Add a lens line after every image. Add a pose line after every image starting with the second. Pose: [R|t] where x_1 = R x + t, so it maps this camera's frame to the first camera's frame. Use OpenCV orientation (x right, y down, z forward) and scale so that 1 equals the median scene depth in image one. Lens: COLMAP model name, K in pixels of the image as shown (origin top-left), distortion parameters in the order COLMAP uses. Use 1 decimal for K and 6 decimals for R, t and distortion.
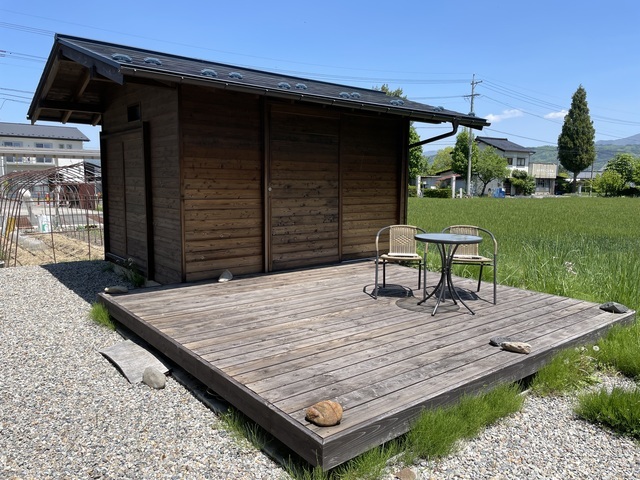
lens RADIAL K [[490.5, 0, 316.9], [0, 490.5, 238.3], [0, 0, 1]] dist [0.103314, -0.130610]
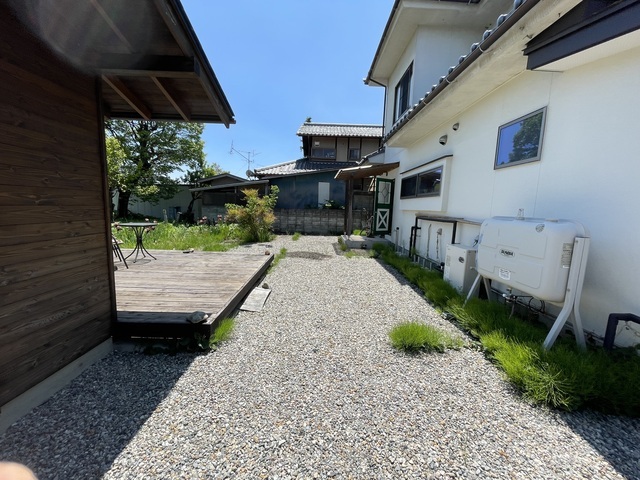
lens RADIAL K [[255.8, 0, 320.4], [0, 255.8, 238.4], [0, 0, 1]] dist [0.001019, 0.000088]
pose [[-0.790867, -0.113332, 0.601403, -1.446903], [0.029920, 0.974368, 0.222962, -0.237019], [-0.611256, 0.194328, -0.767204, 2.022520]]
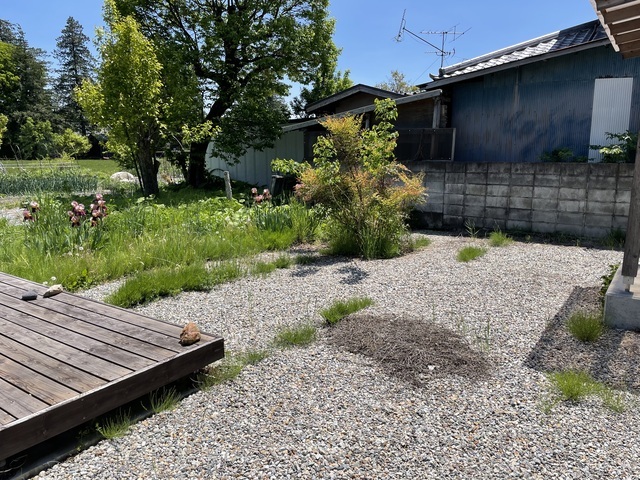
lens RADIAL K [[490.5, 0, 316.9], [0, 490.5, 238.3], [0, 0, 1]] dist [0.103314, -0.130610]
pose [[-0.296050, -0.179939, 0.938070, -0.966660], [0.105657, 0.969899, 0.219390, -0.107006], [-0.949311, 0.164064, -0.268127, 0.764145]]
